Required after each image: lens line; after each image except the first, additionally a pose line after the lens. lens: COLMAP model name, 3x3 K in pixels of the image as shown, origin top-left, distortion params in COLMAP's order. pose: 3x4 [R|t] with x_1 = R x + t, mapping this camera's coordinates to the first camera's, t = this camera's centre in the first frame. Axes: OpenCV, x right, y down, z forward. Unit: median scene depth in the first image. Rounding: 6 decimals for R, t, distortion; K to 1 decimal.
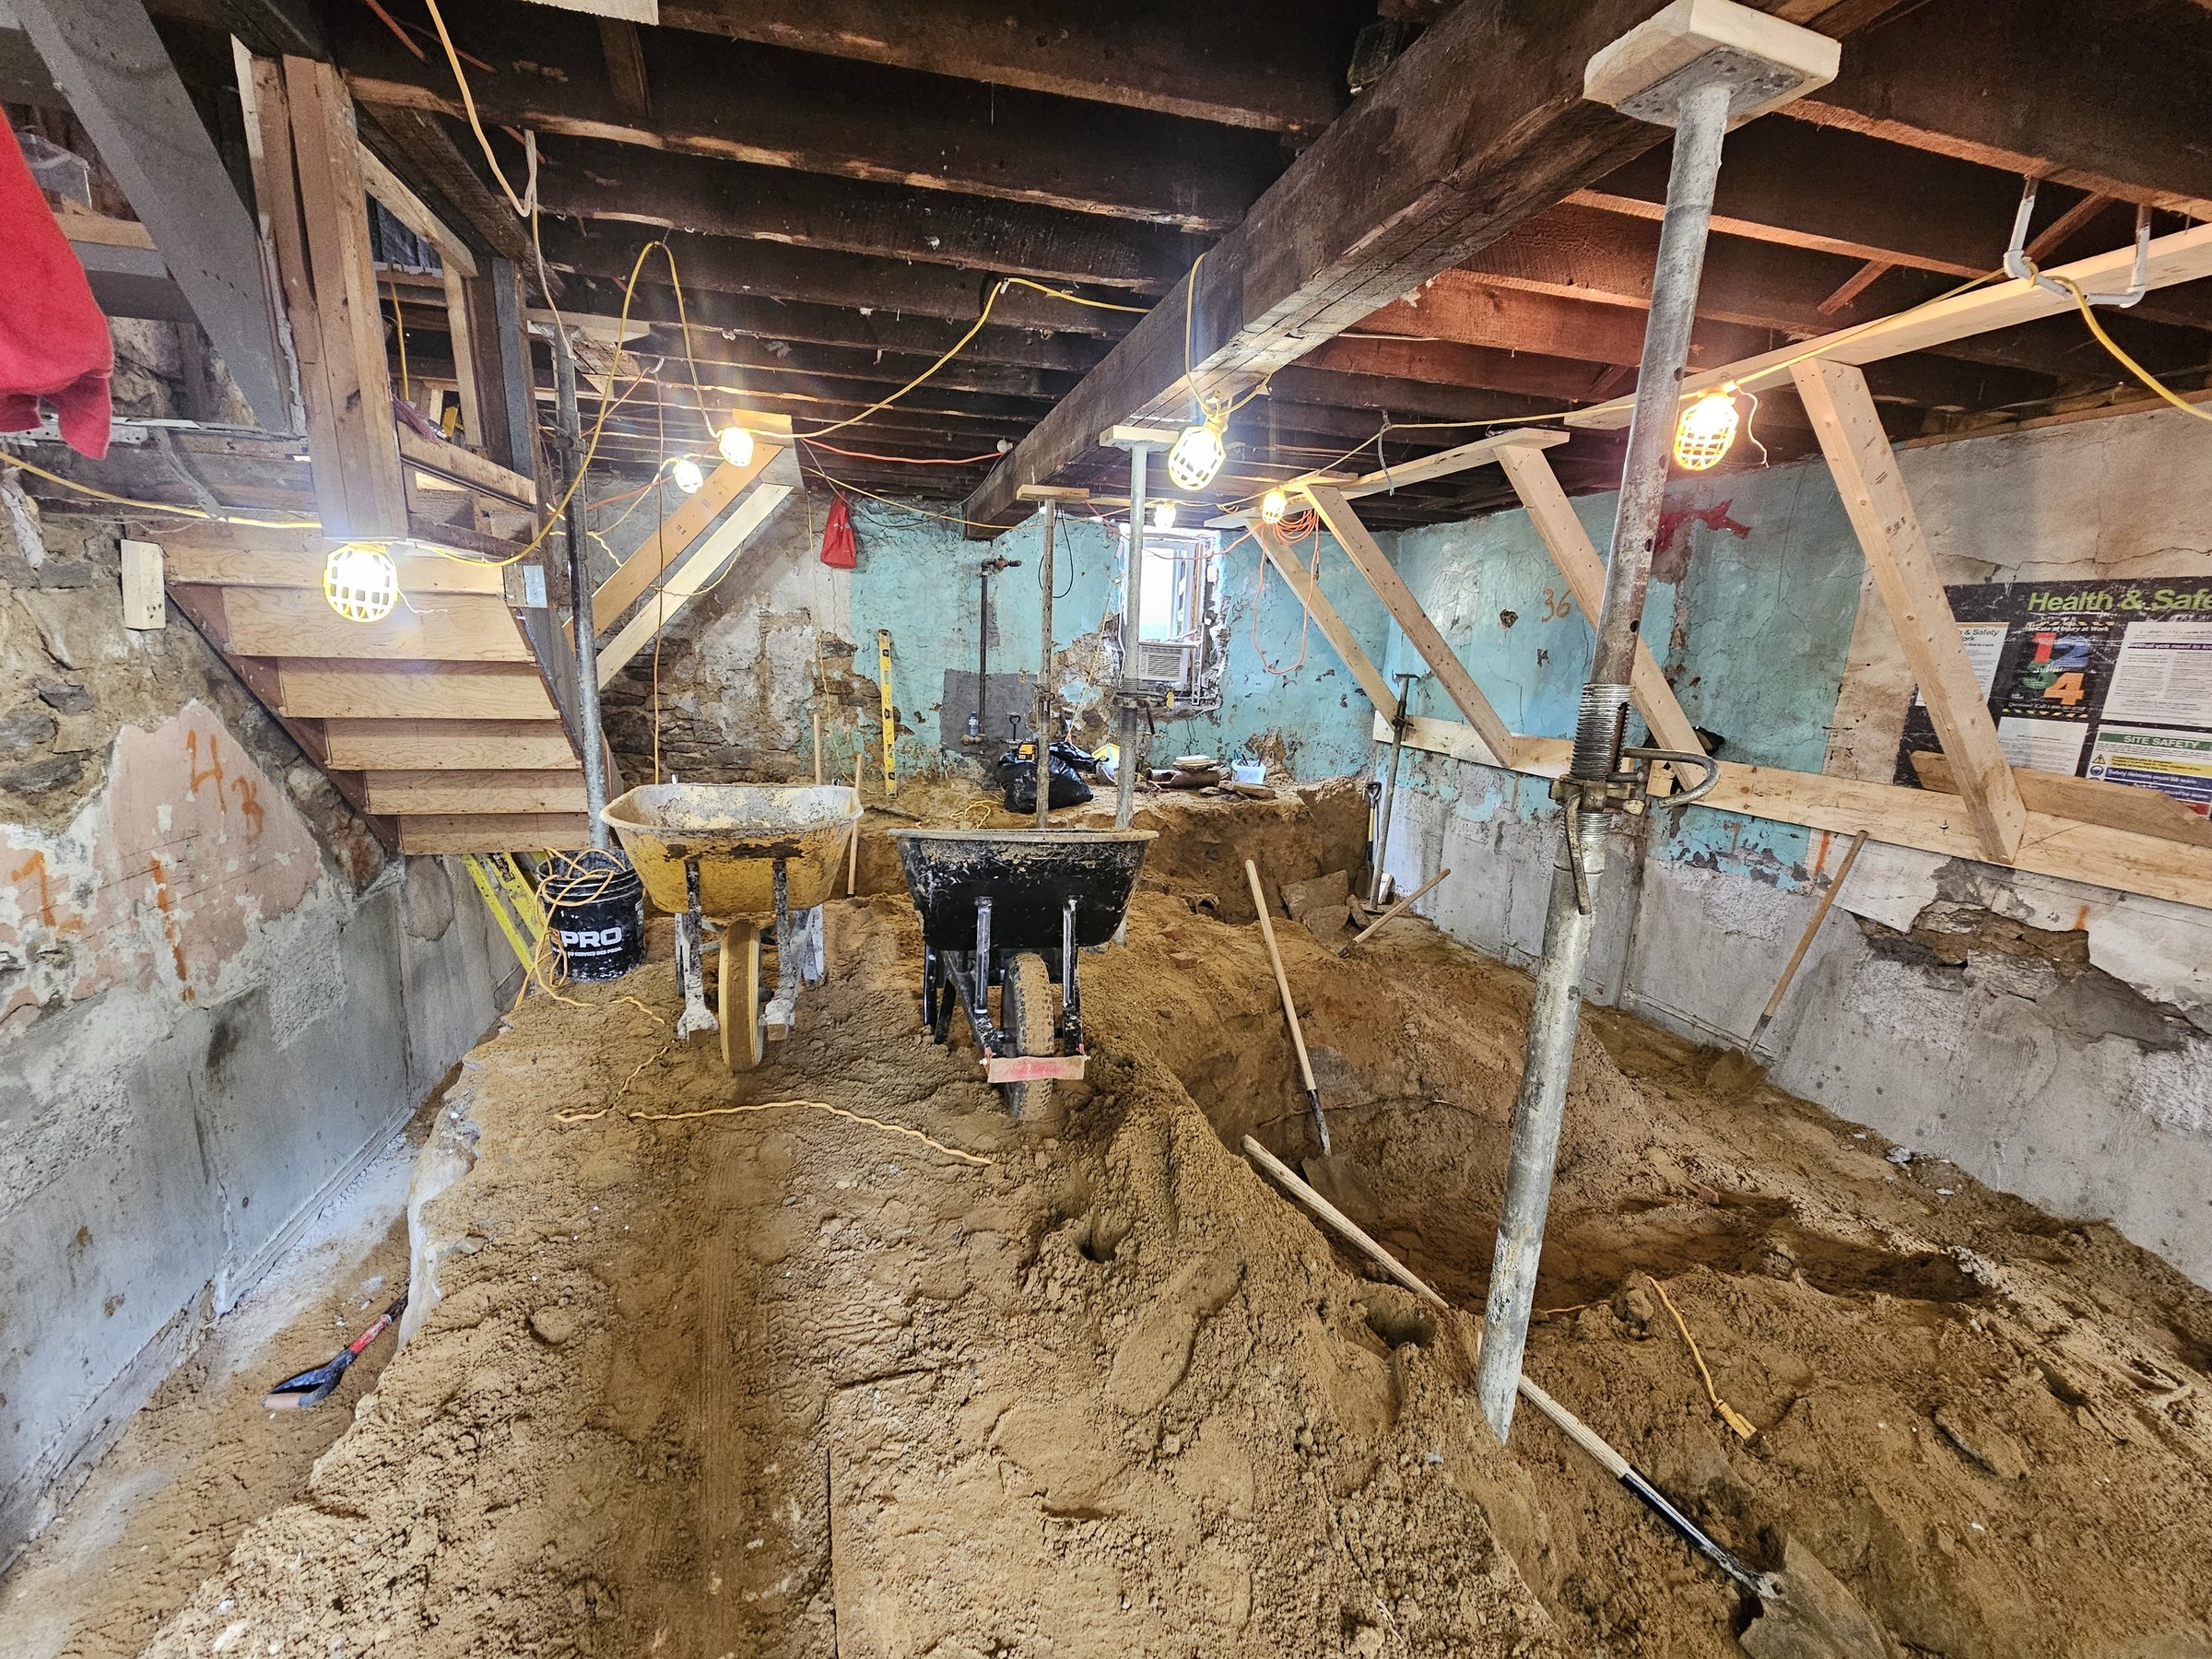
lens RADIAL K [[888.3, 0, 1077.4], [0, 888.3, 833.7], [0, 0, 1]] dist [-0.007039, 0.000992]
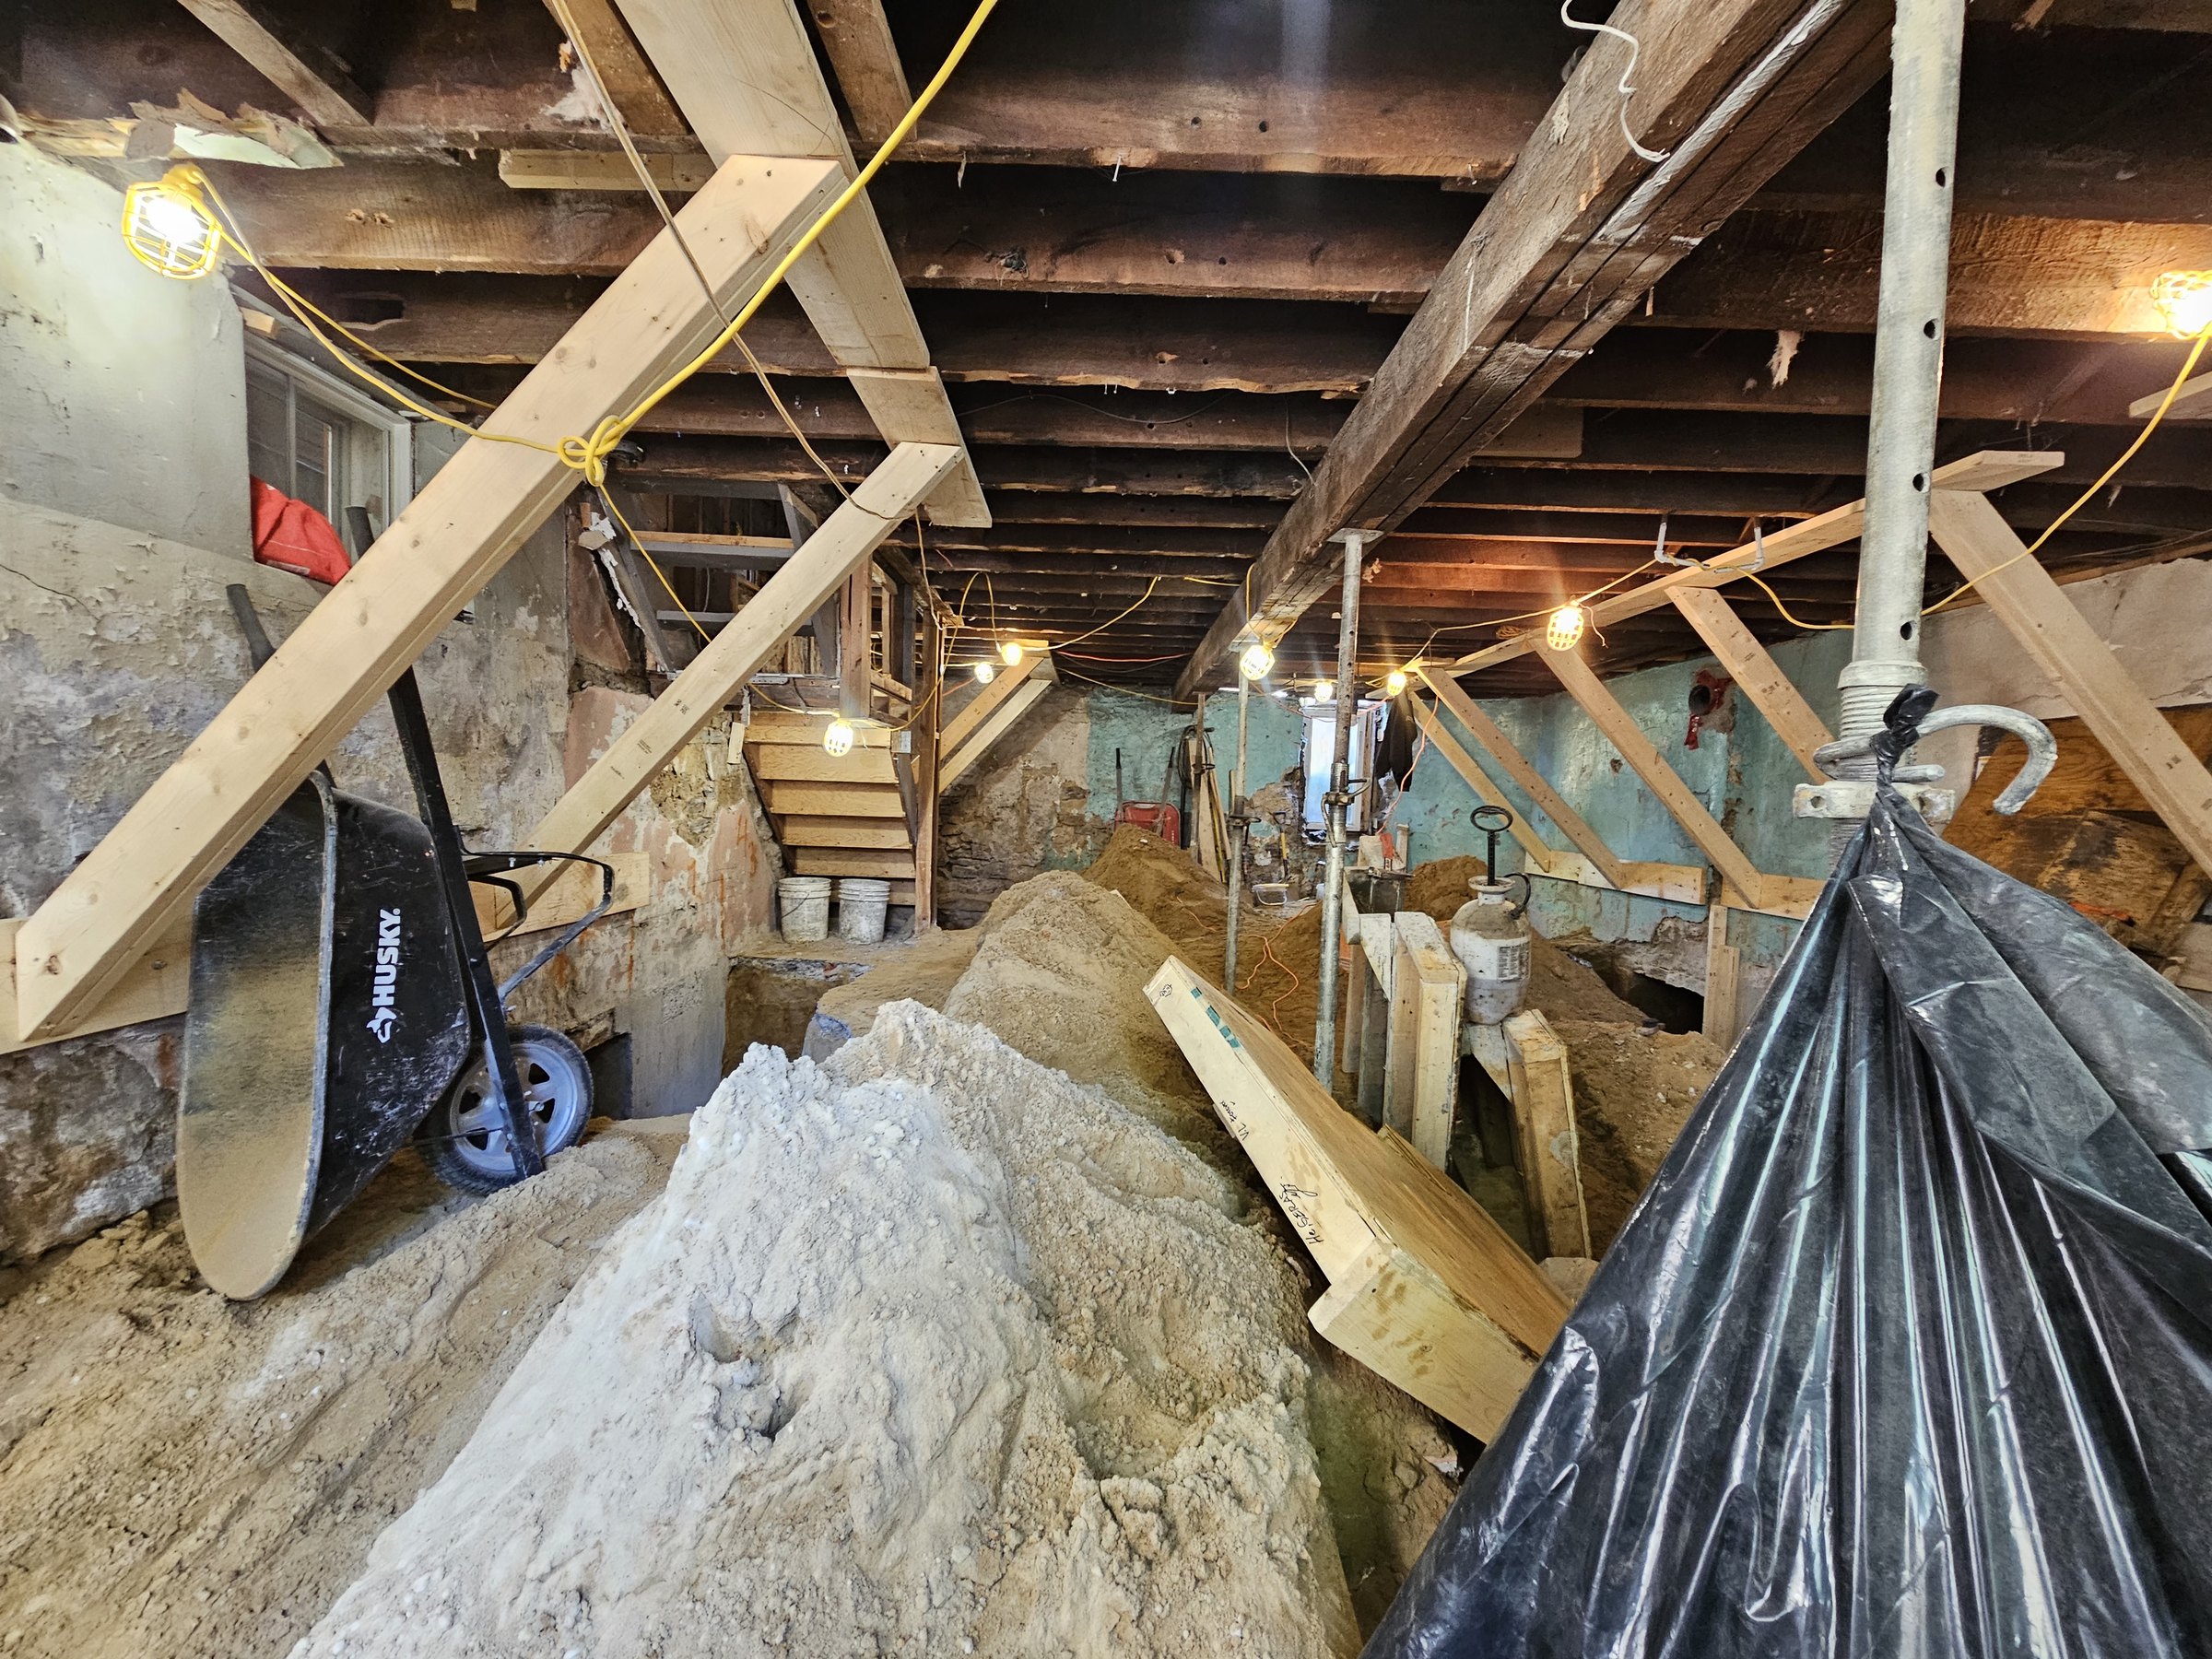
lens RADIAL K [[888.3, 0, 1091.3], [0, 888.3, 836.1], [0, 0, 1]] dist [-0.007039, 0.000992]
pose [[0.964534, 0.012371, -0.263667, 0.222767], [-0.060056, 0.982989, -0.173571, 0.182955], [0.257034, 0.183250, 0.948869, -0.540198]]
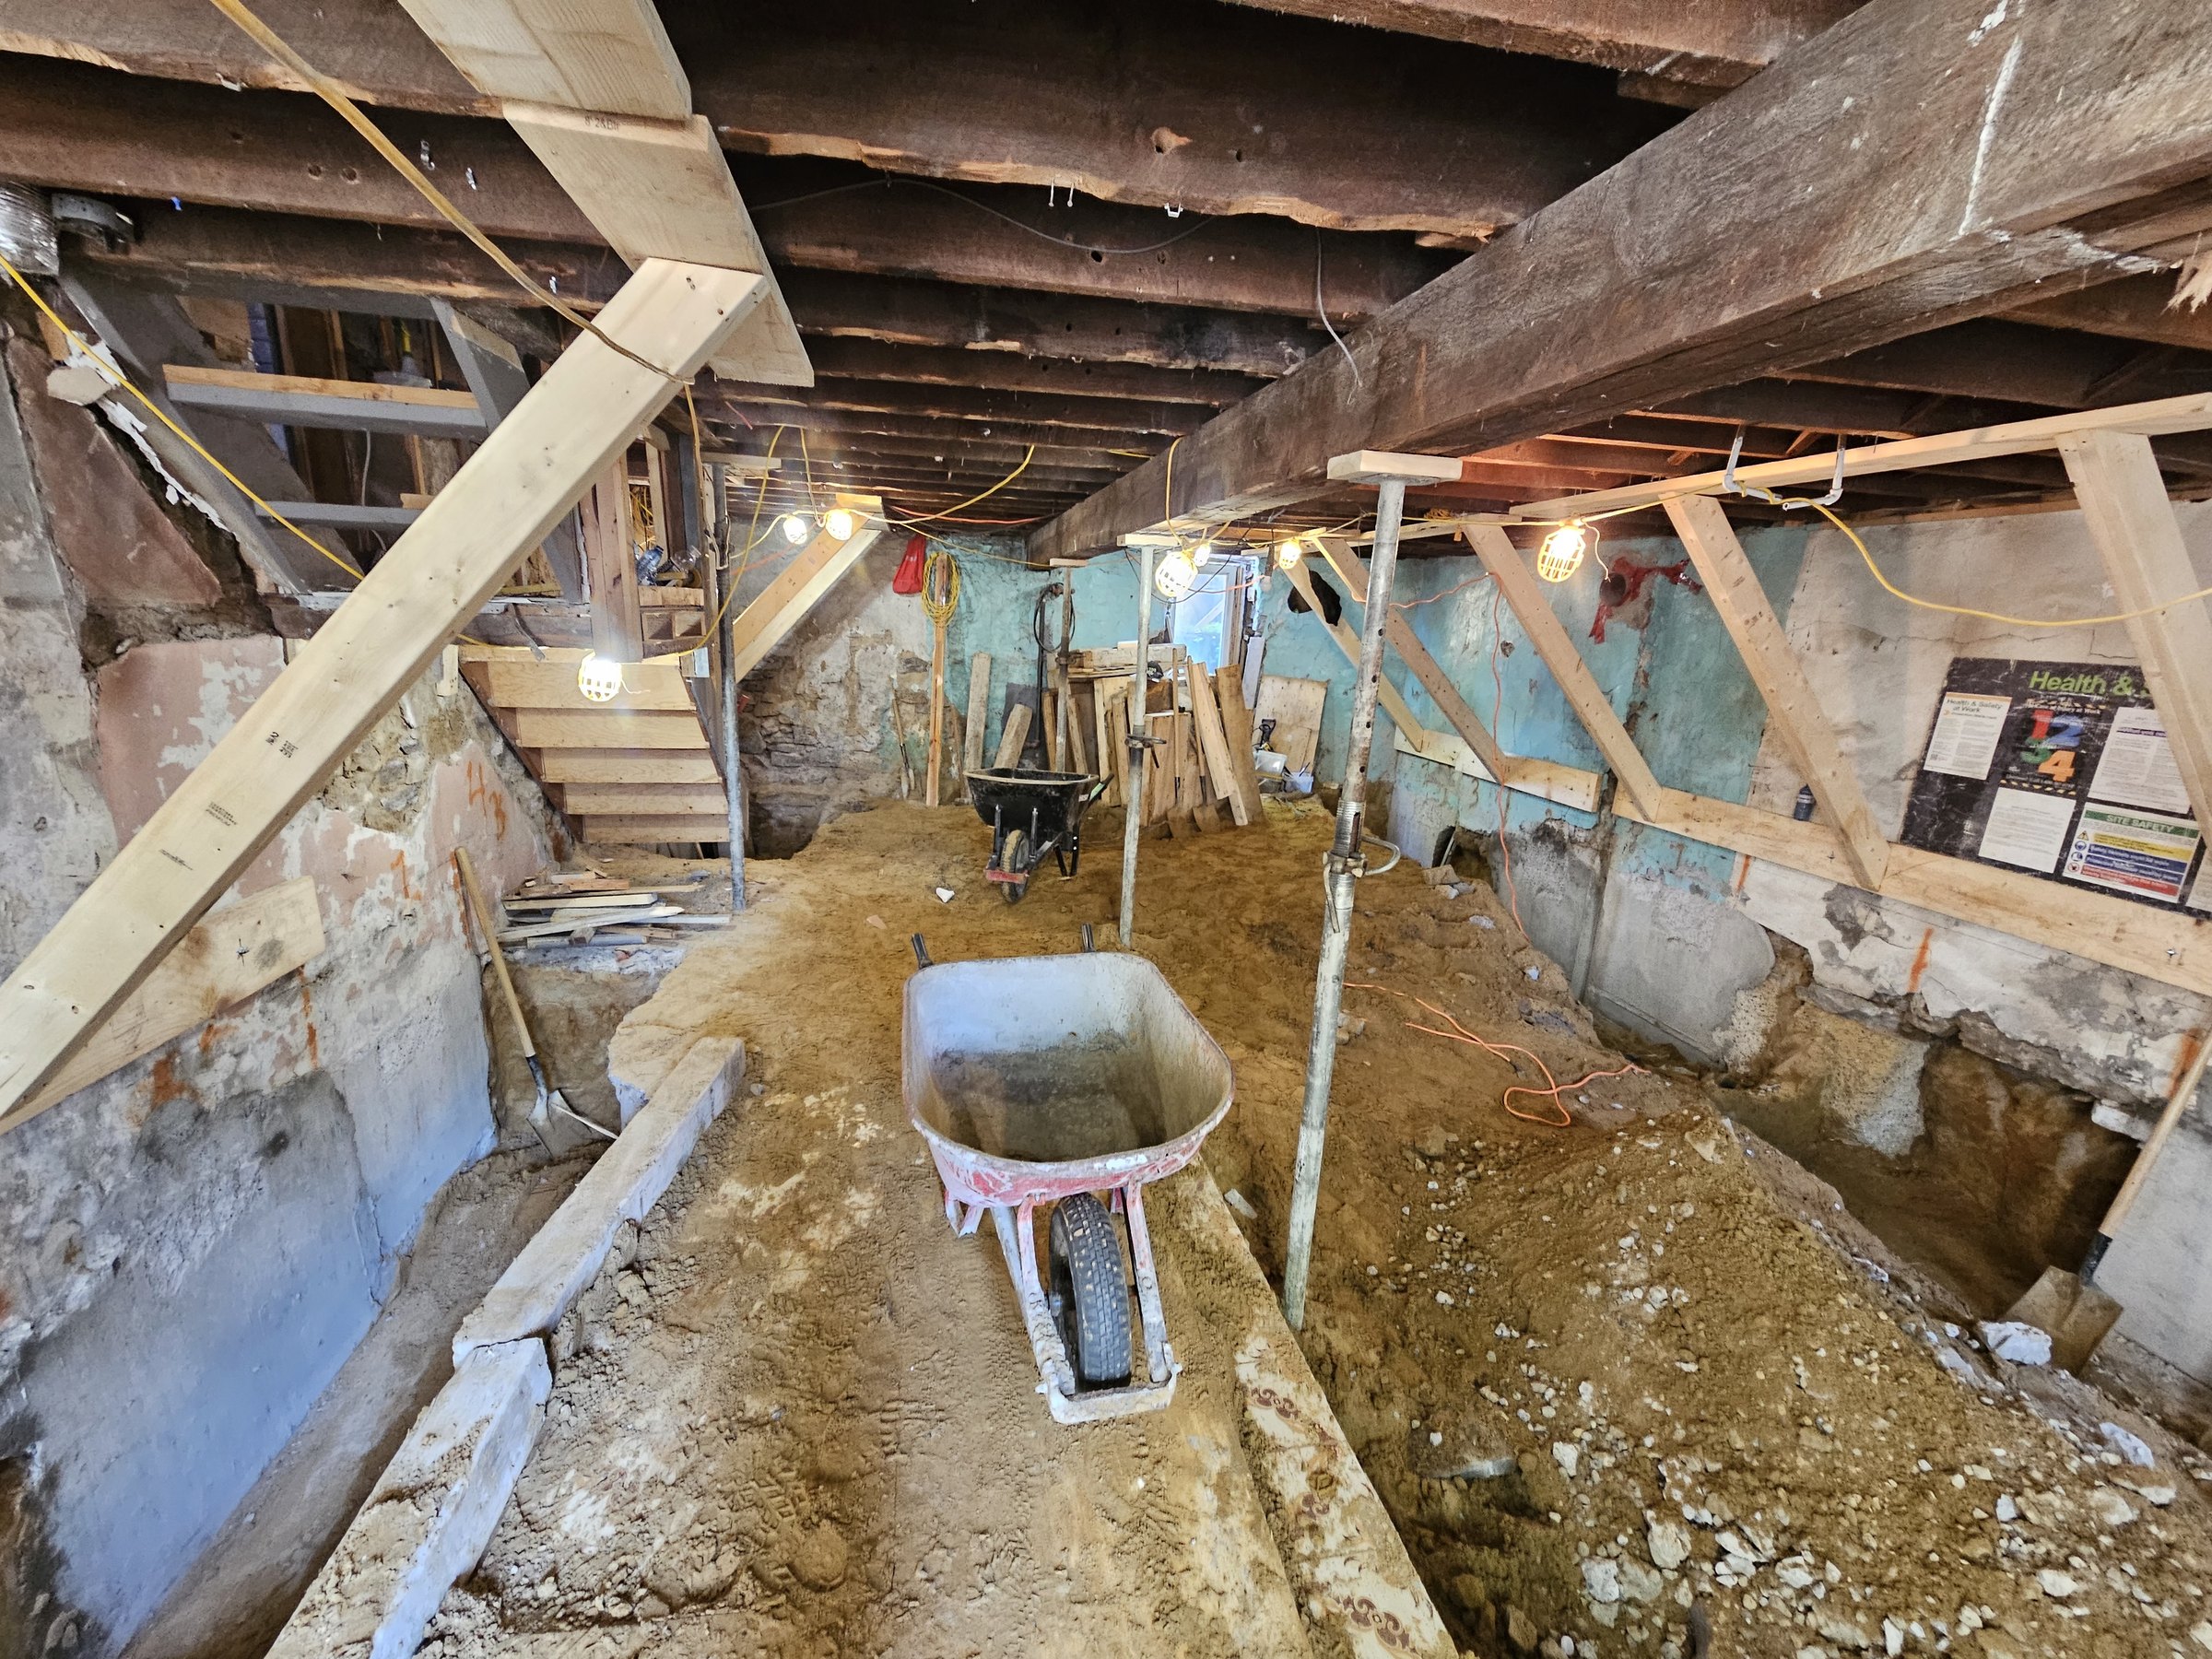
lens RADIAL K [[888.3, 0, 1079.1], [0, 888.3, 832.0], [0, 0, 1]] dist [-0.007039, 0.000992]
pose [[0.996584, 0.027344, -0.077923, 0.079471], [-0.025343, 0.999326, 0.026554, -0.053142], [0.078597, -0.024488, 0.996606, -0.287668]]
